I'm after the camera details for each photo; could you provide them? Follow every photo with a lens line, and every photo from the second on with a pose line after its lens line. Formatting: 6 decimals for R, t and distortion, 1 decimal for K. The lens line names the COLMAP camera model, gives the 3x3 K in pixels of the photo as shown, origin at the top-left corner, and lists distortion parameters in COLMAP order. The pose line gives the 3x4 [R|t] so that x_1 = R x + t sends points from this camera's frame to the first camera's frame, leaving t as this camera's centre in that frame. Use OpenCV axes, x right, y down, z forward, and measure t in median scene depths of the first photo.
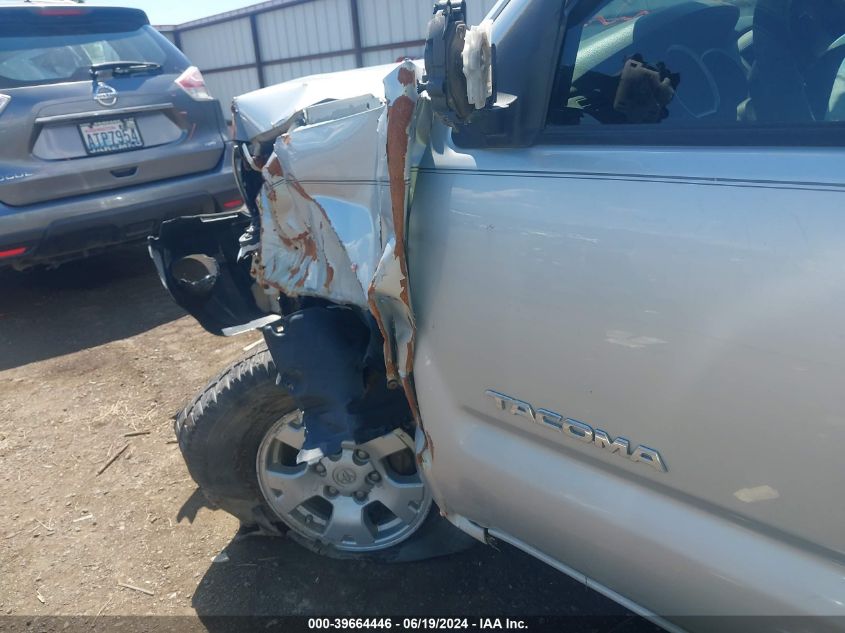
lens RADIAL K [[669.4, 0, 423.6], [0, 669.4, 312.0], [0, 0, 1]] dist [-0.002589, -0.003817]
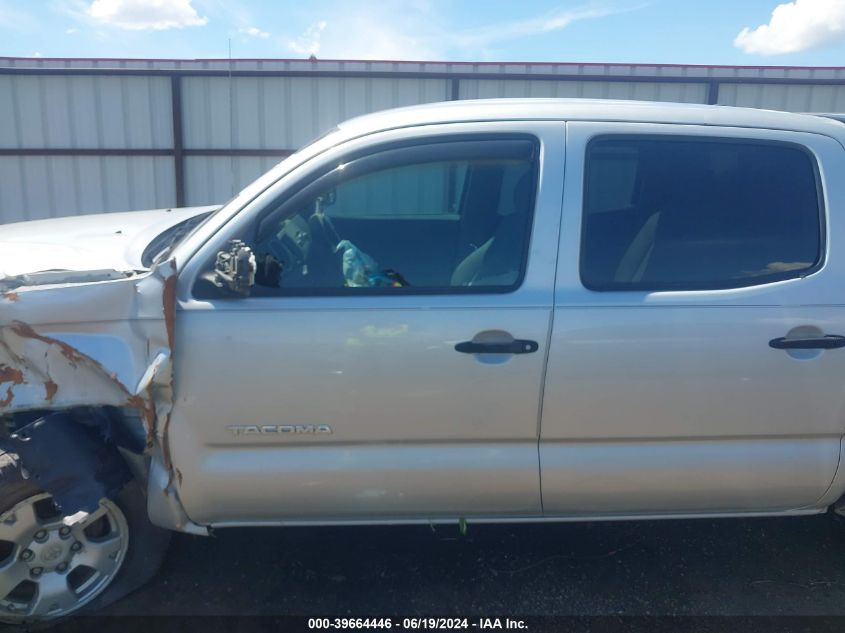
lens RADIAL K [[669.4, 0, 422.7], [0, 669.4, 315.5], [0, 0, 1]] dist [-0.002589, -0.003817]
pose [[0.657675, -0.076923, 0.749364, -0.567073], [0.192735, 0.978845, -0.068673, 0.030223], [-0.728229, 0.189593, 0.658587, -0.412931]]
